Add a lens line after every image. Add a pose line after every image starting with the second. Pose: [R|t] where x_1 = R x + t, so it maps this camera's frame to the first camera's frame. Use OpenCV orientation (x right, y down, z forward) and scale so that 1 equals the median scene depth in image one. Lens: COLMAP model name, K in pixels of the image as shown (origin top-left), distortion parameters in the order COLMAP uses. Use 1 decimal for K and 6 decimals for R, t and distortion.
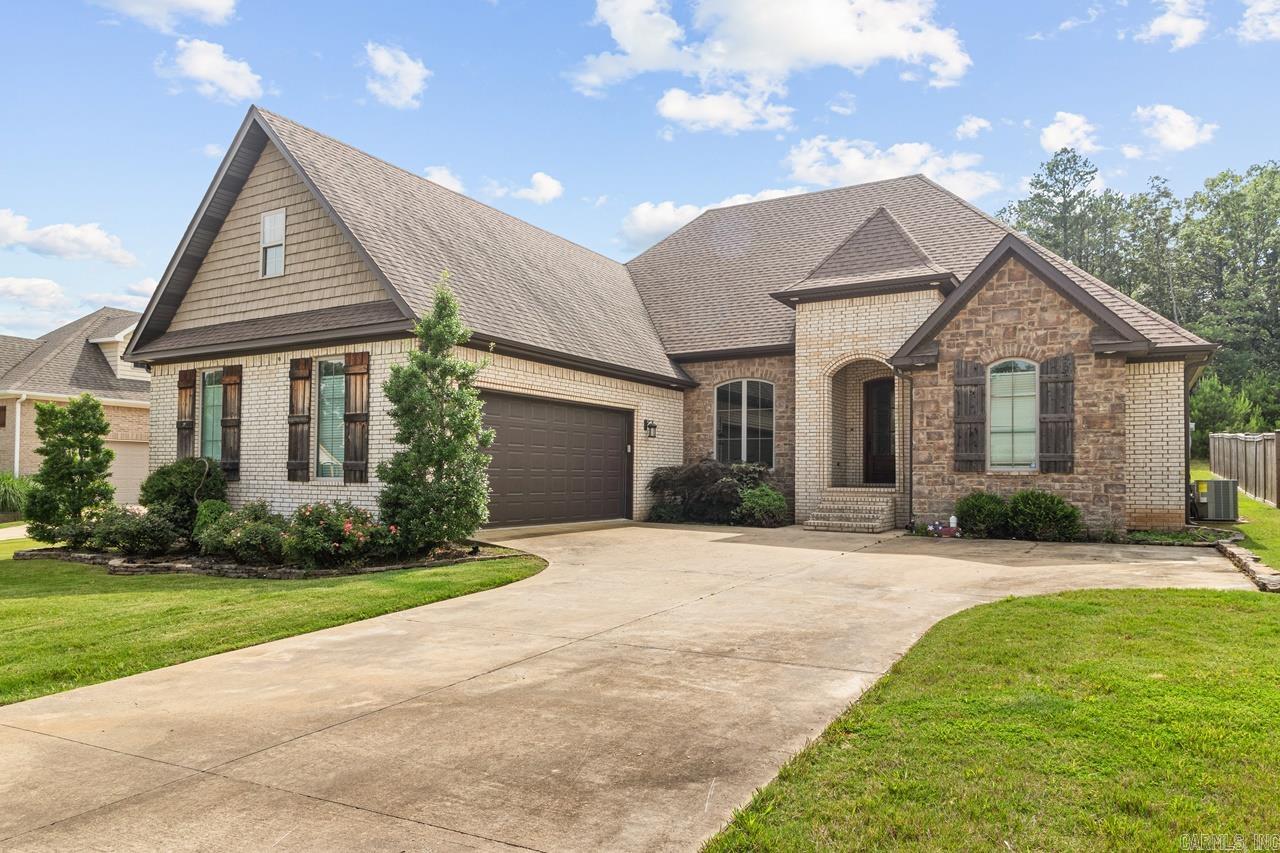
lens RADIAL K [[802.5, 0, 668.5], [0, 802.5, 446.1], [0, 0, 1]] dist [-0.004333, -0.001267]
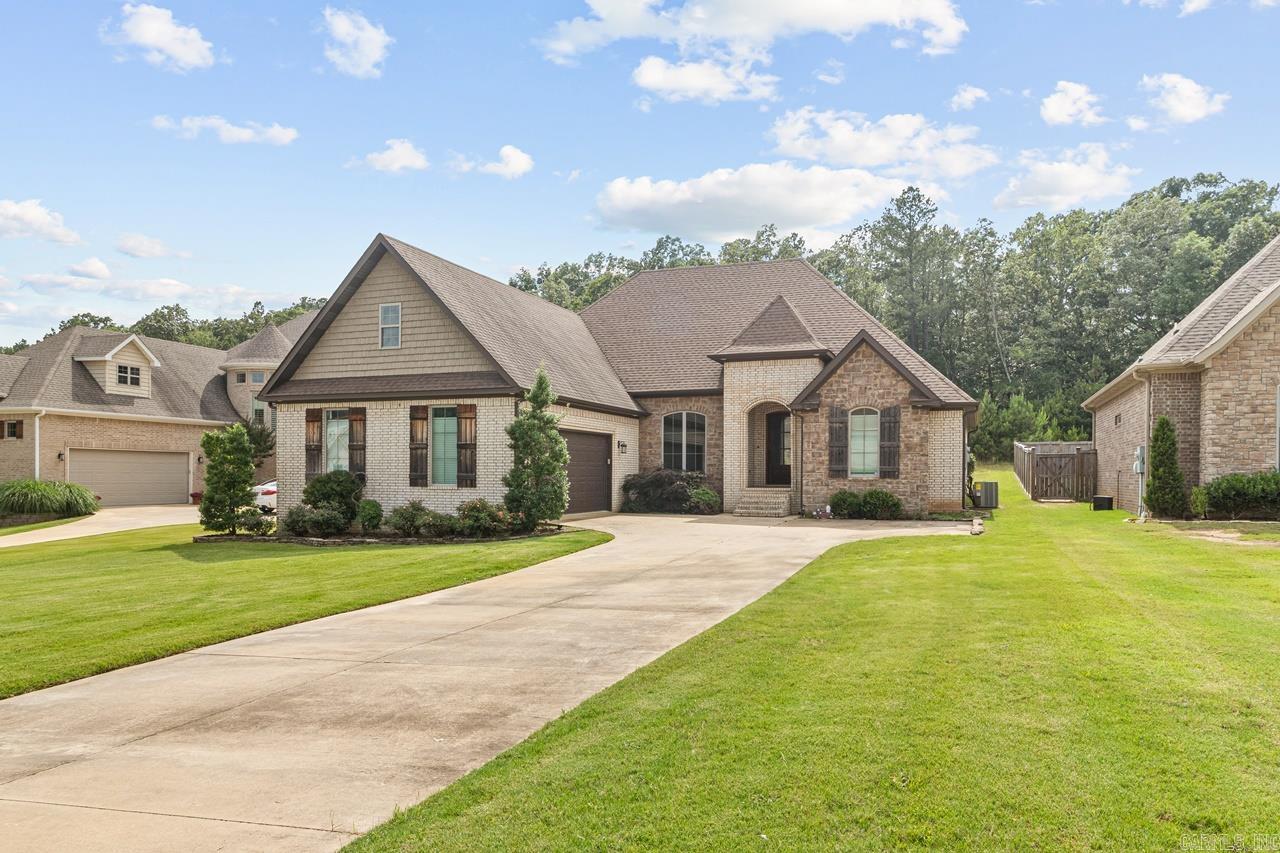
lens RADIAL K [[802.5, 0, 668.5], [0, 802.5, 446.1], [0, 0, 1]] dist [-0.004333, -0.001267]
pose [[0.986860, 0.001690, 0.161567, -0.217020], [-0.001969, 0.999997, 0.001567, -0.032963], [-0.161564, -0.001865, 0.986861, -0.522087]]
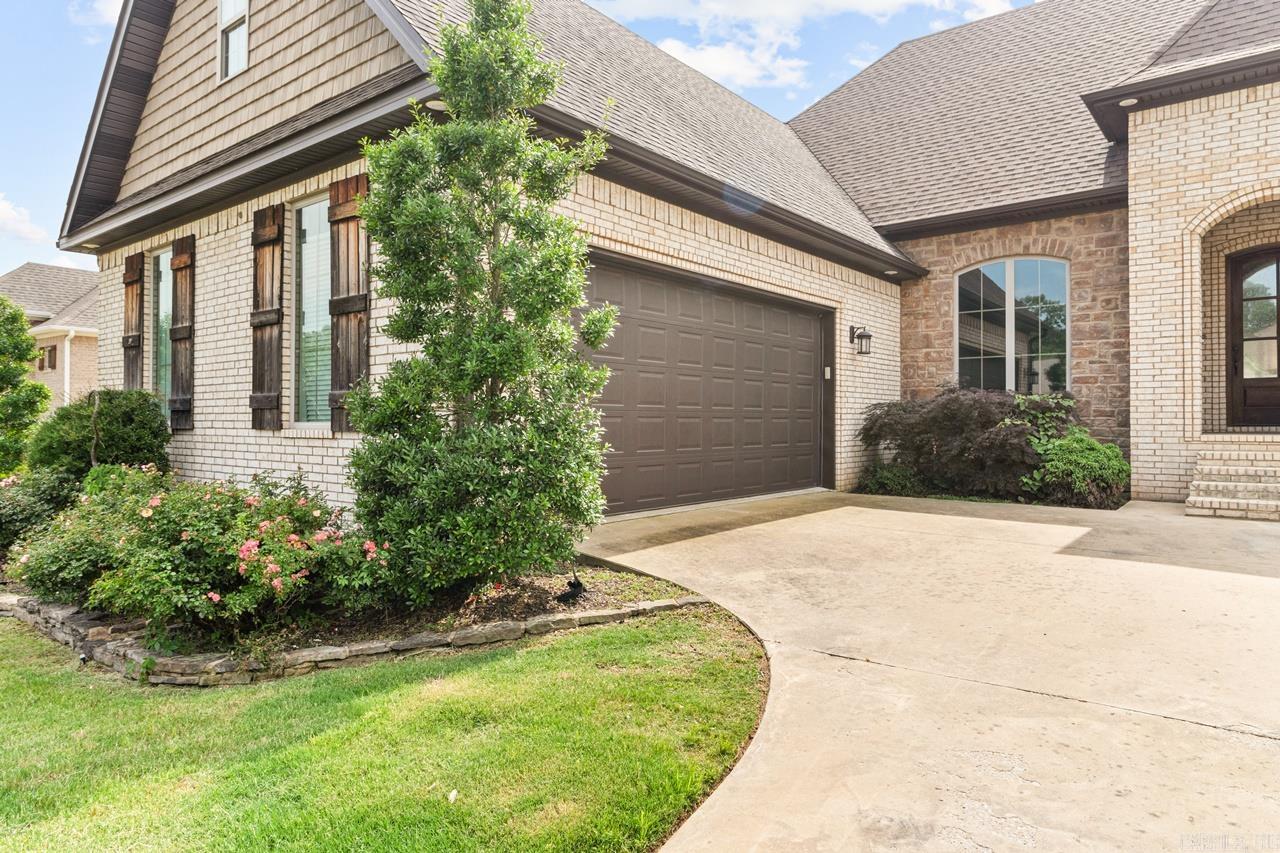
lens RADIAL K [[833.3, 0, 640.8], [0, 833.3, 409.9], [0, 0, 1]] dist [0.006024, 0.001510]
pose [[0.984354, -0.010414, -0.175892, -0.097011], [0.014435, 0.999663, 0.021593, 0.019411], [0.175608, -0.023794, 0.984173, 0.434652]]
